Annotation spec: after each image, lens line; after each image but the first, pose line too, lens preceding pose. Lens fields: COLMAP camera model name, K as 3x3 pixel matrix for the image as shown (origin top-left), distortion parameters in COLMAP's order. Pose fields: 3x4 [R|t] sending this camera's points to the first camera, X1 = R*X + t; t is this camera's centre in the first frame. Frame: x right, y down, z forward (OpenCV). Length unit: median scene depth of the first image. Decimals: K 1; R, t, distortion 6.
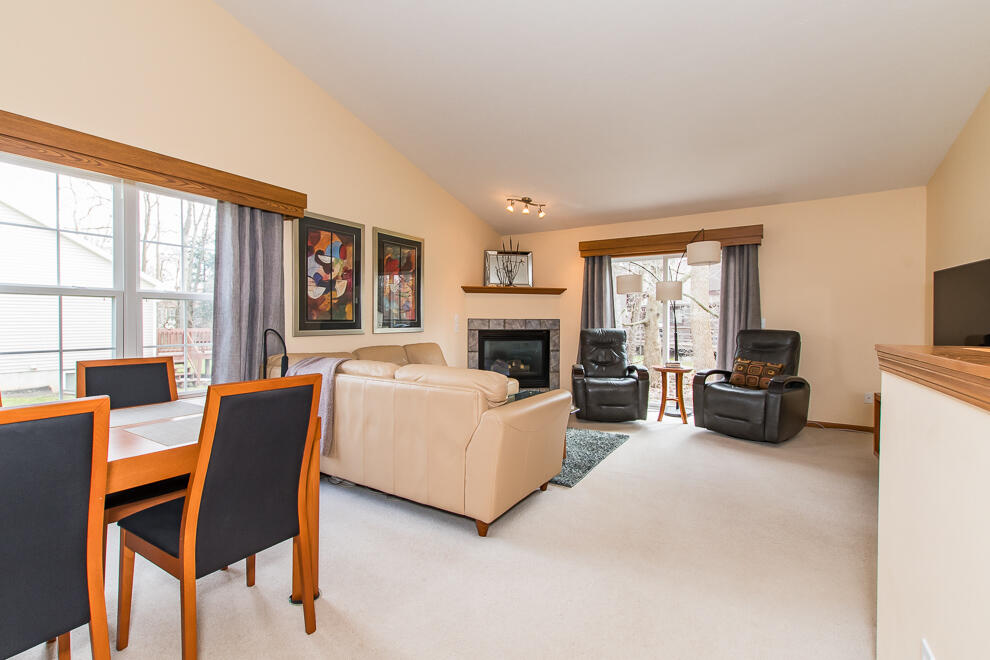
lens RADIAL K [[439.8, 0, 490.3], [0, 439.8, 324.4], [0, 0, 1]] dist [0.000634, 0.000055]
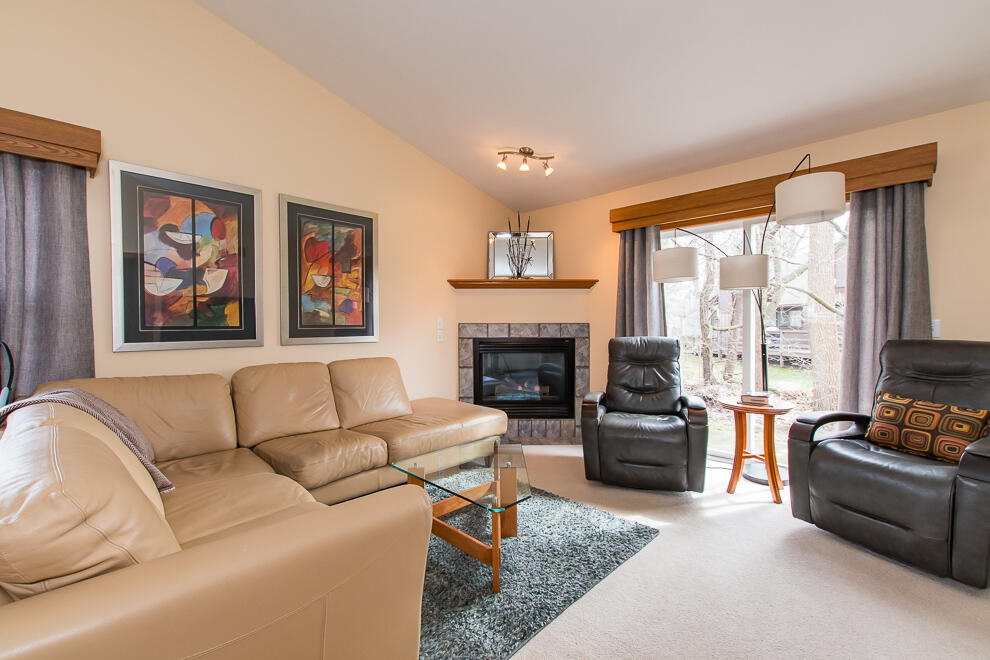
lens RADIAL K [[429.5, 0, 497.7], [0, 429.5, 328.5], [0, 0, 1]] dist [0.001627, -0.000339]
pose [[0.977875, -0.004192, -0.209150, 0.199650], [0.004141, 0.999991, -0.000680, -0.003884], [0.209151, -0.000202, 0.977883, 0.364711]]
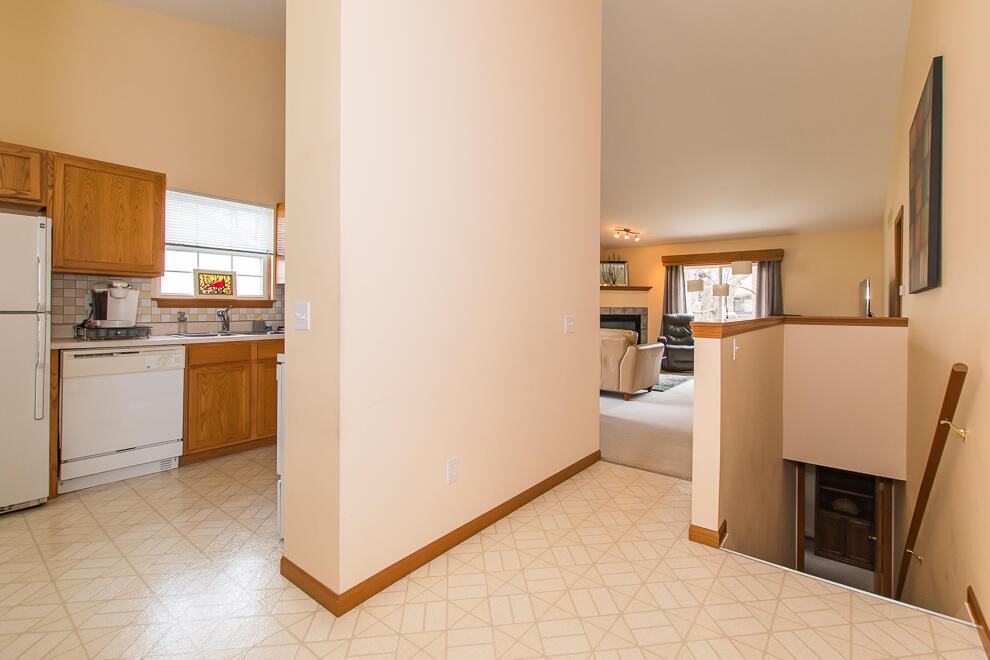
lens RADIAL K [[447.6, 0, 516.5], [0, 447.6, 307.3], [0, 0, 1]] dist [-0.000748, -0.000081]
pose [[0.995912, 0.003987, -0.090244, -0.179597], [-0.005123, 0.999911, -0.012355, 0.009810], [0.090187, 0.012767, 0.995843, -0.658652]]
